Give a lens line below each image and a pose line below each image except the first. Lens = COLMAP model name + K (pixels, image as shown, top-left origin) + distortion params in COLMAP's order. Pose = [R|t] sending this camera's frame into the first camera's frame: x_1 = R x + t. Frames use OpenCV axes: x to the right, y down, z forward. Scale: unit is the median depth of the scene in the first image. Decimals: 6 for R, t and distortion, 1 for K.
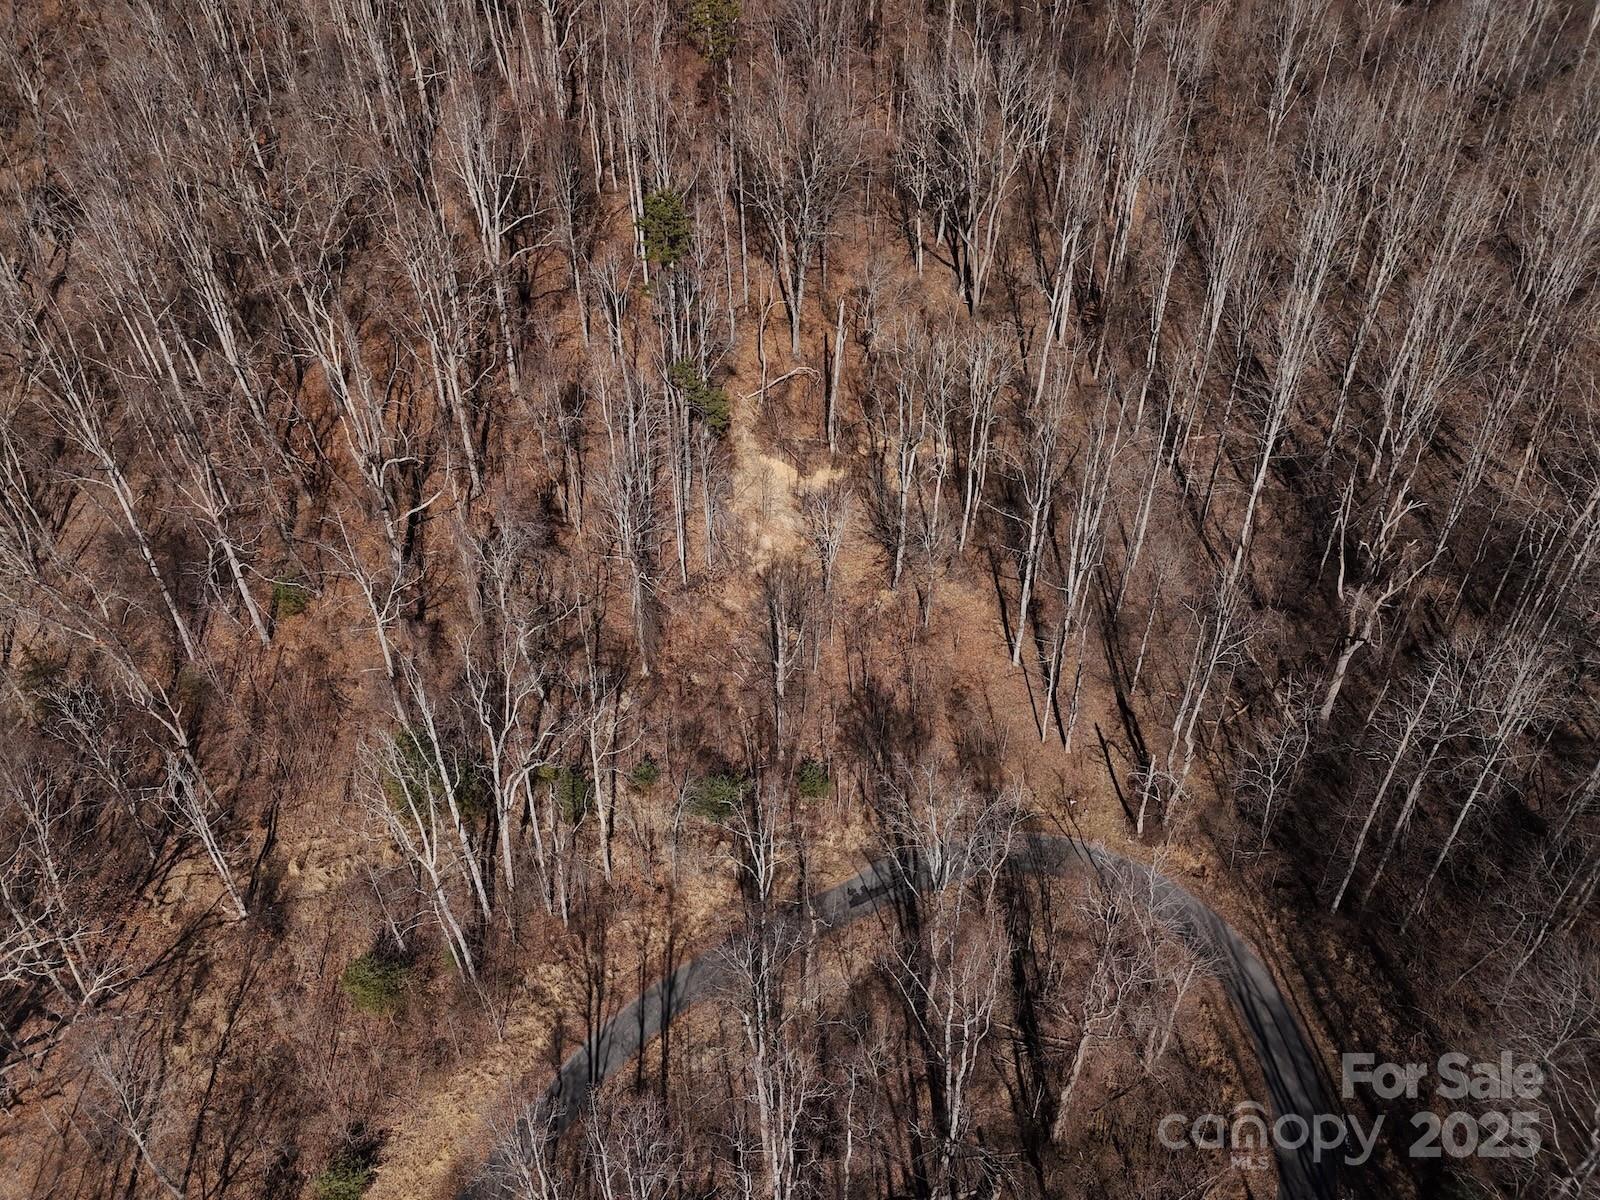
lens RADIAL K [[1136.7, 0, 775.5], [0, 1136.7, 599.1], [0, 0, 1]] dist [0.057804, -0.047269]
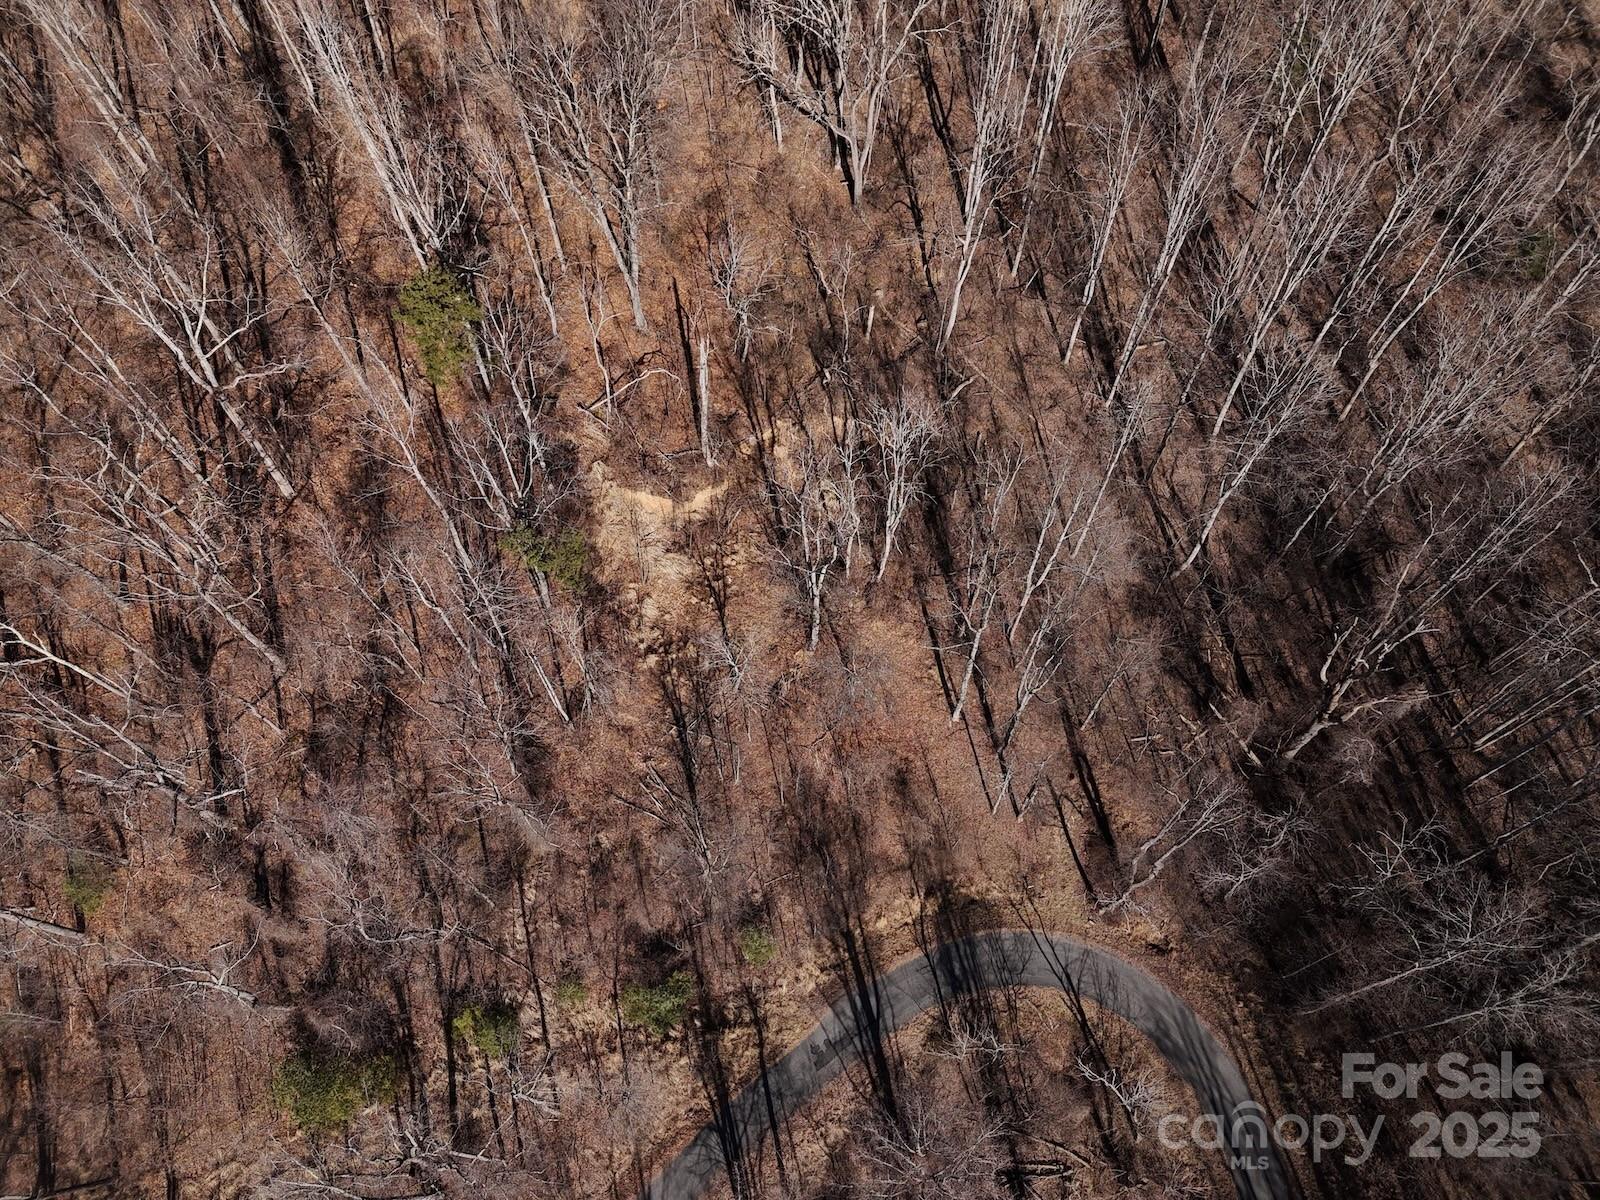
lens RADIAL K [[1136.7, 0, 775.5], [0, 1136.7, 599.1], [0, 0, 1]] dist [0.057804, -0.047269]
pose [[0.983067, -0.165427, 0.078825, 0.018673], [0.119377, 0.904500, 0.409424, -0.420012], [-0.139027, -0.393082, 0.908933, 0.257468]]
